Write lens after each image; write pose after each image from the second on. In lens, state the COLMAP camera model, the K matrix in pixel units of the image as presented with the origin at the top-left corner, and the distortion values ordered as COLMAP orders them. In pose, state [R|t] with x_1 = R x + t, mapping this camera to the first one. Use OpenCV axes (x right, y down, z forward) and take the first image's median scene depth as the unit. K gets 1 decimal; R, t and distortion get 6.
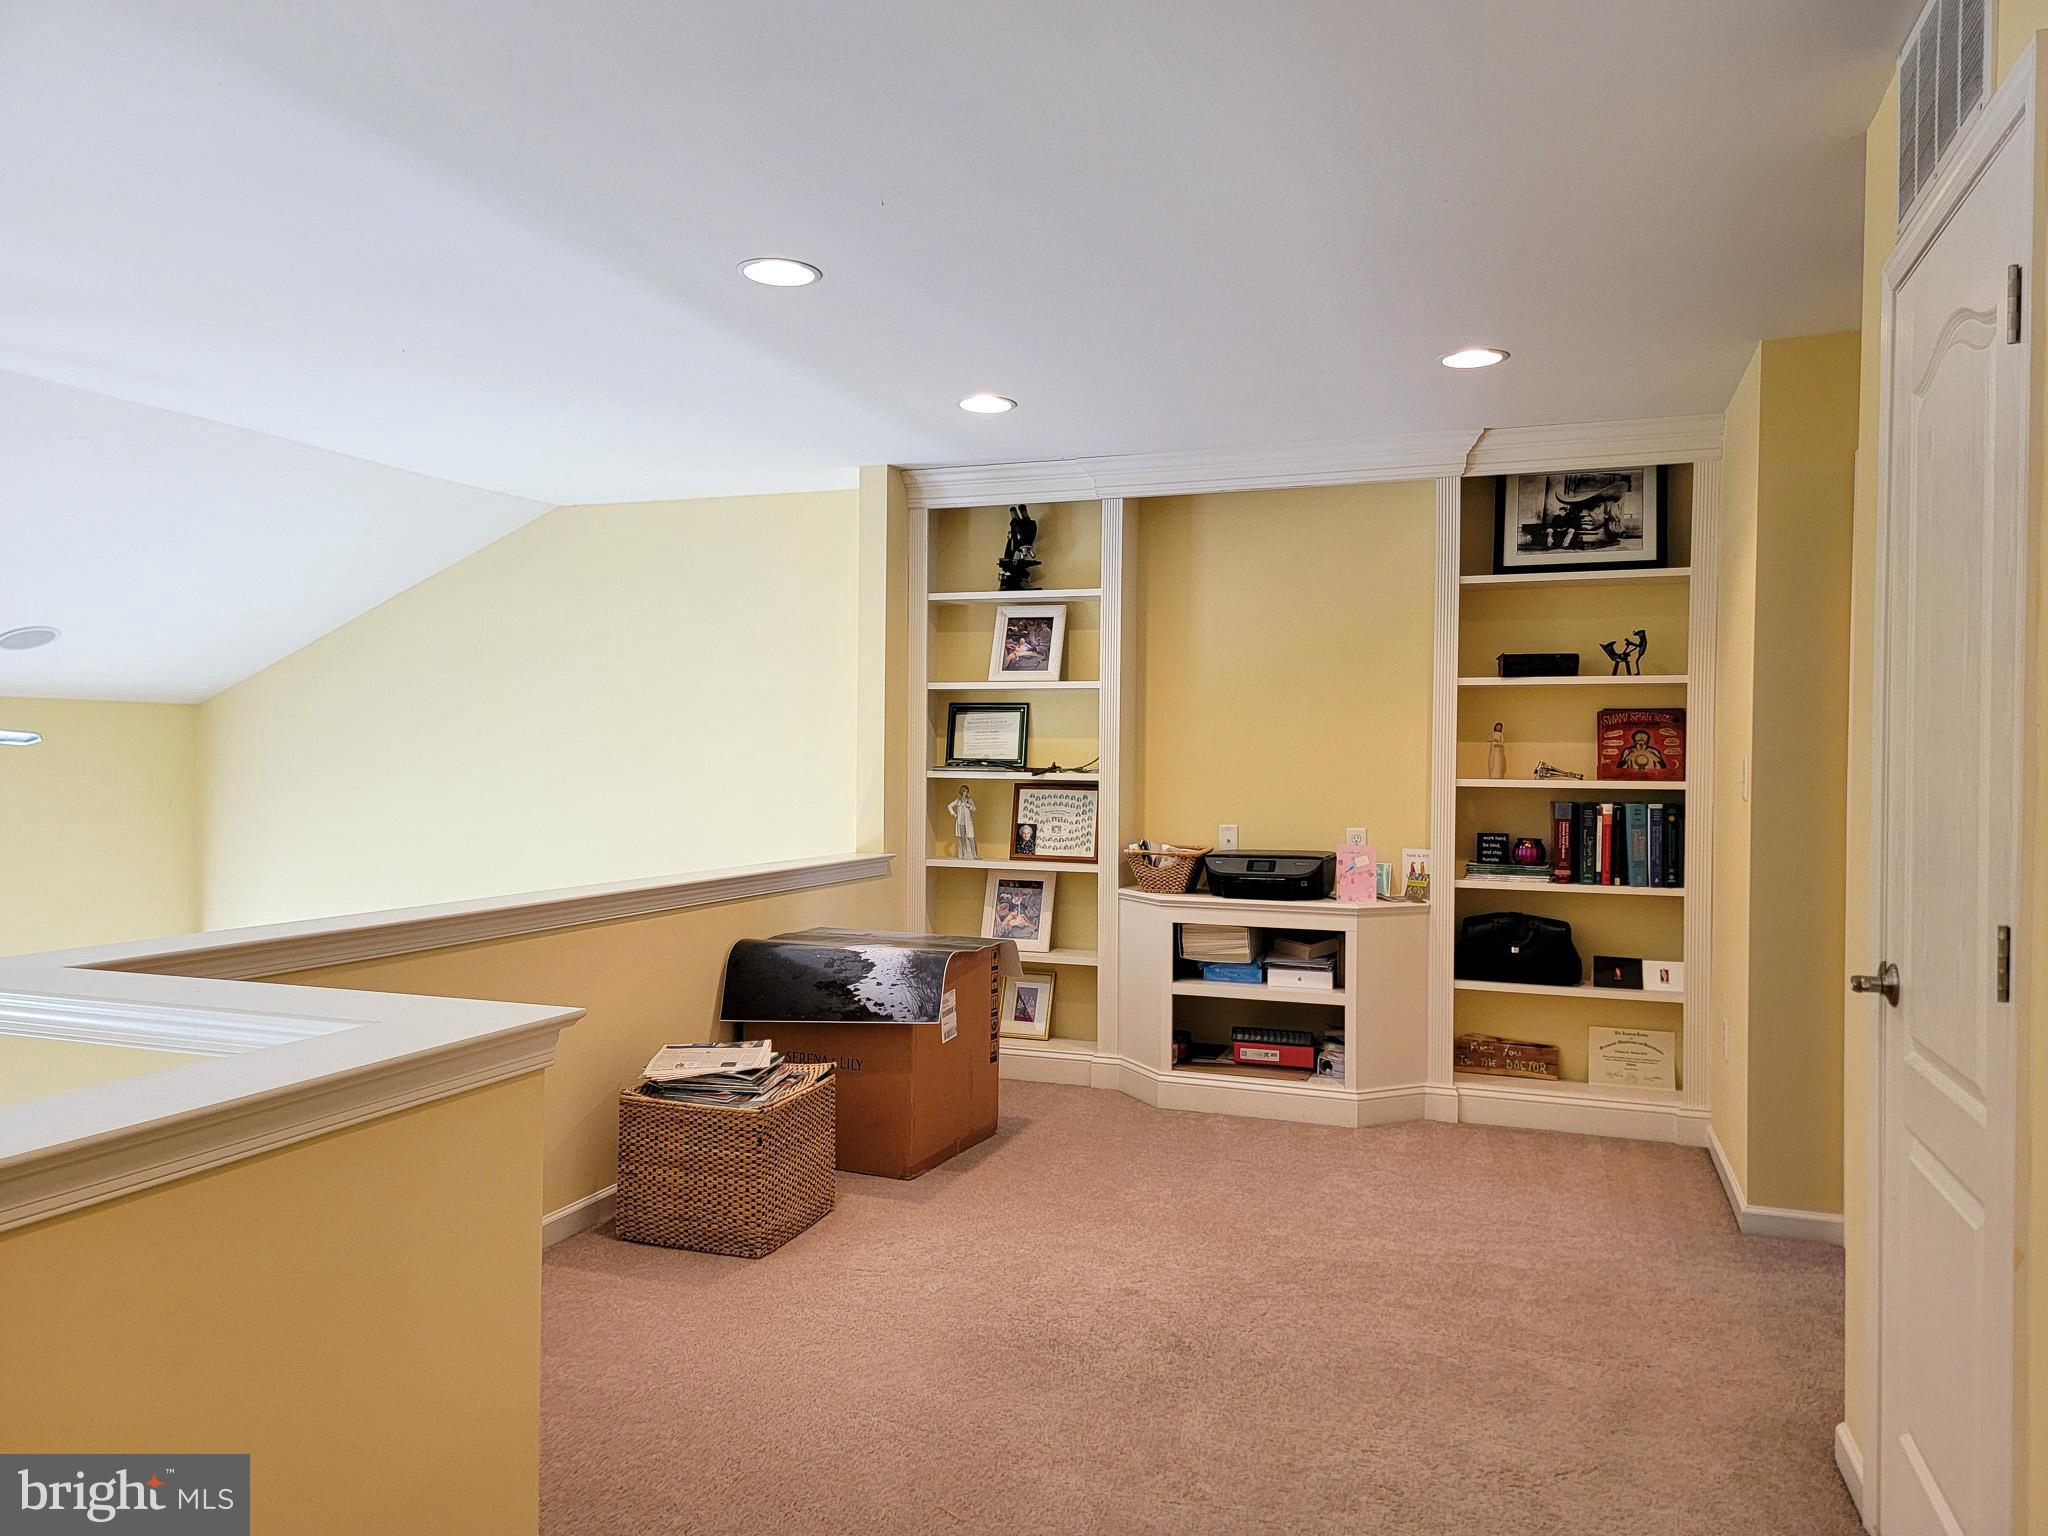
lens RADIAL K [[1421.2, 0, 1026.3], [0, 1421.2, 768.6], [0, 0, 1]] dist [0.089873, -0.068573]
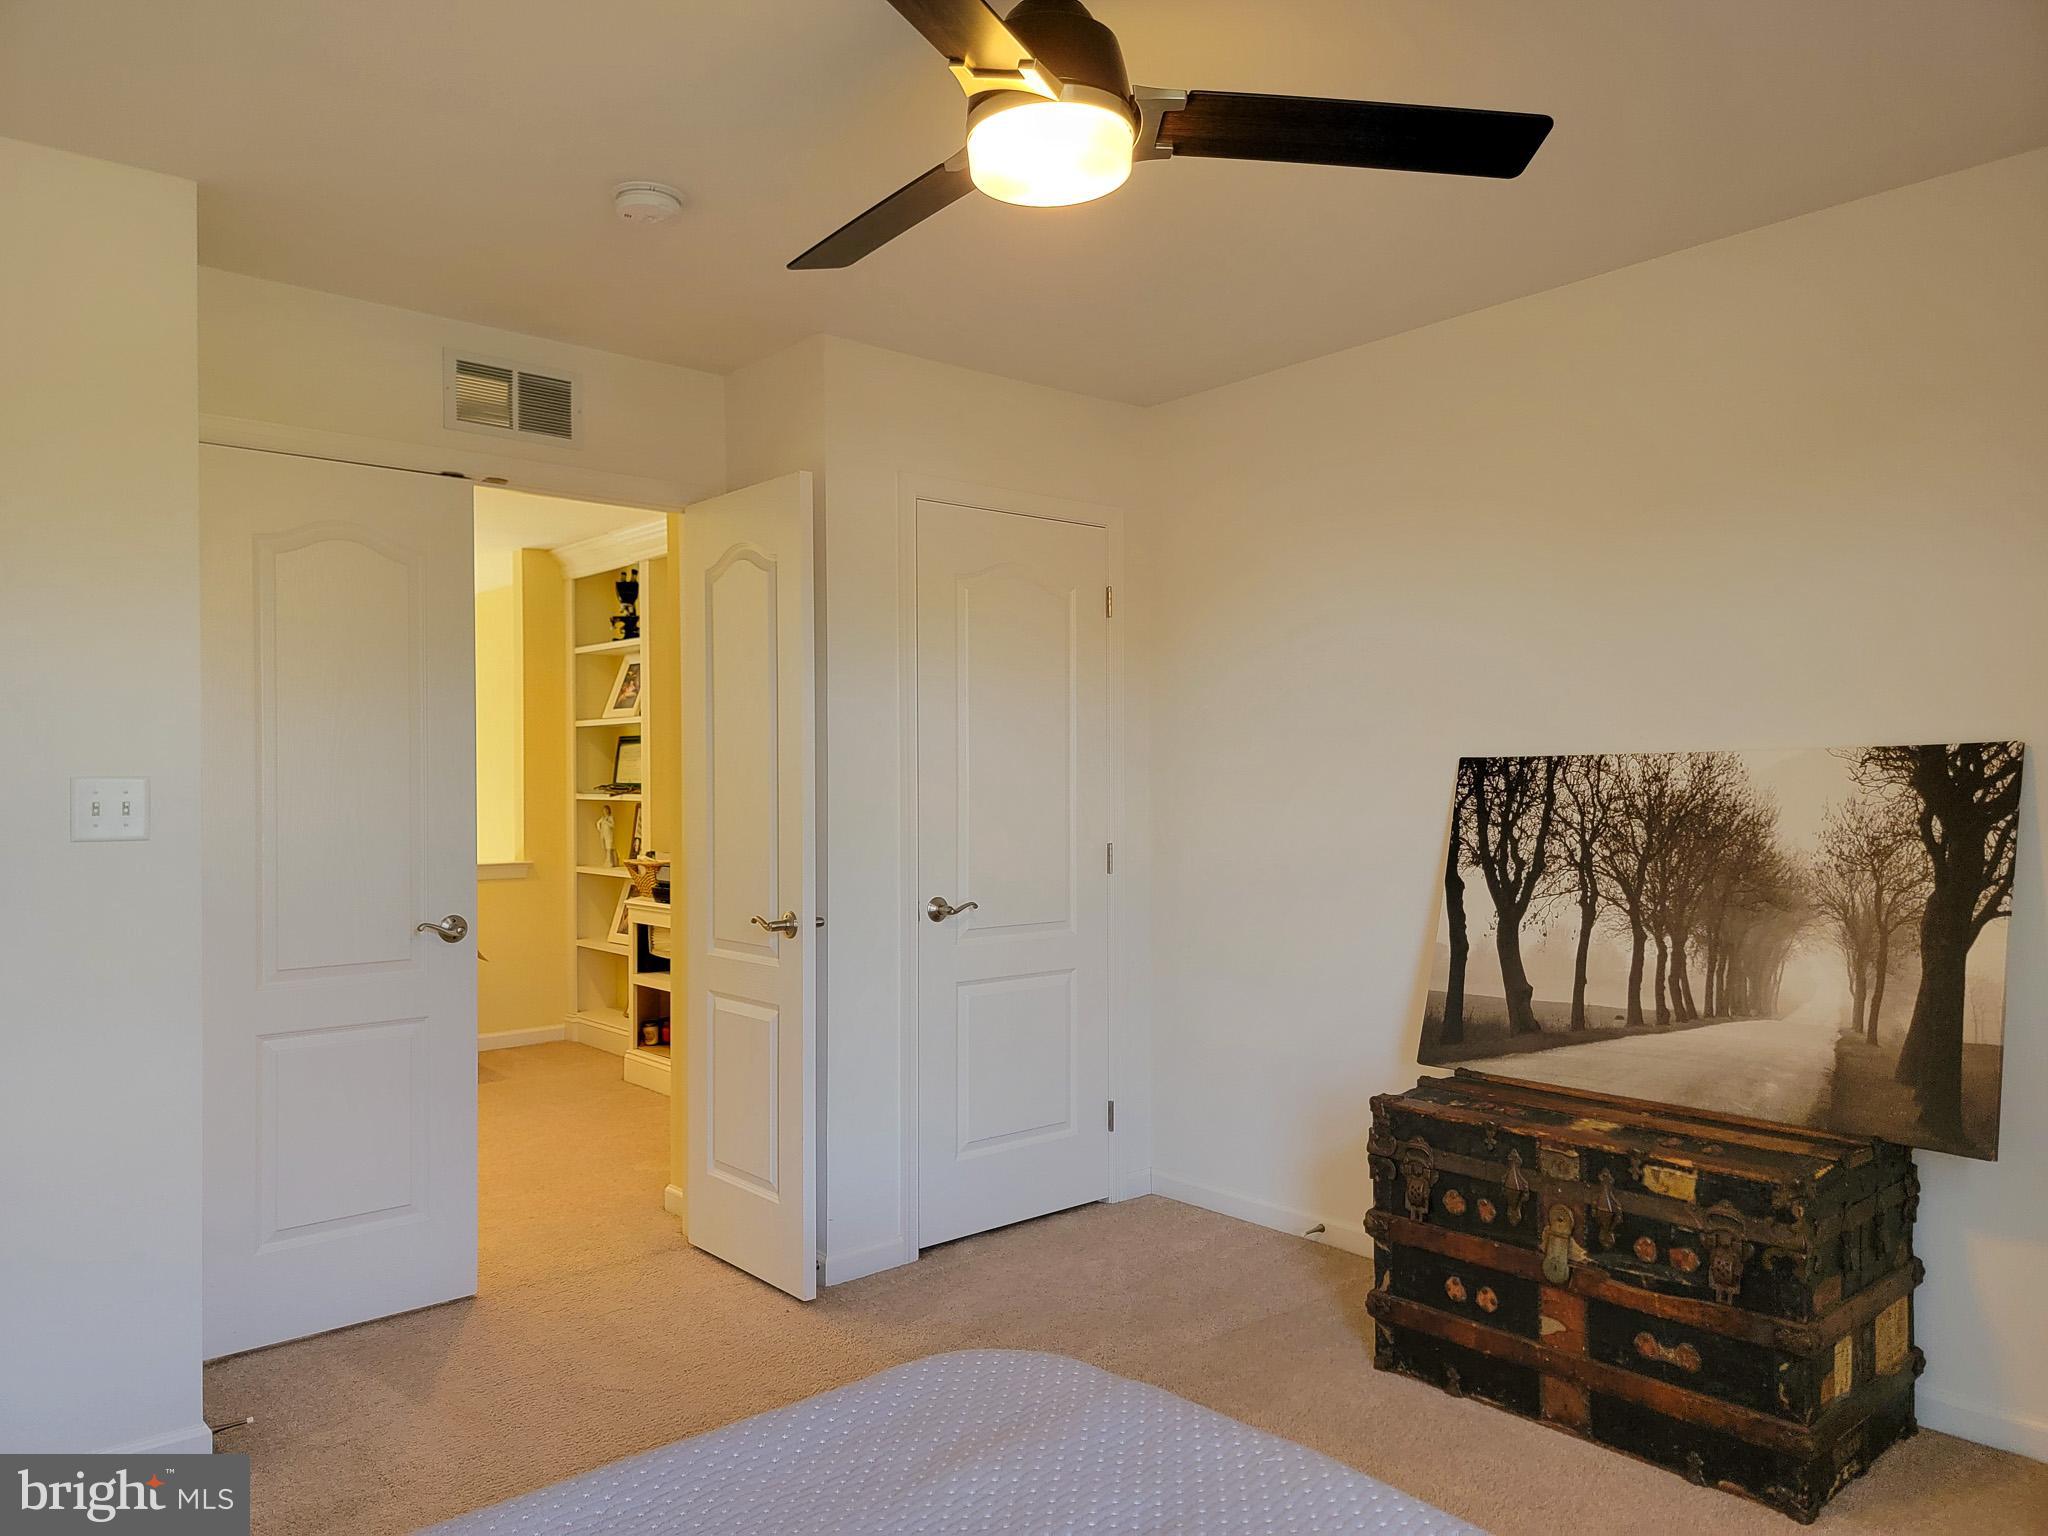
lens RADIAL K [[1421.2, 0, 1026.3], [0, 1421.2, 768.6], [0, 0, 1]] dist [0.089873, -0.068573]
pose [[0.874580, -0.013863, -0.484683, 0.866082], [0.010365, 0.999897, -0.009896, -0.003360], [0.484770, 0.003631, 0.874634, 0.114231]]
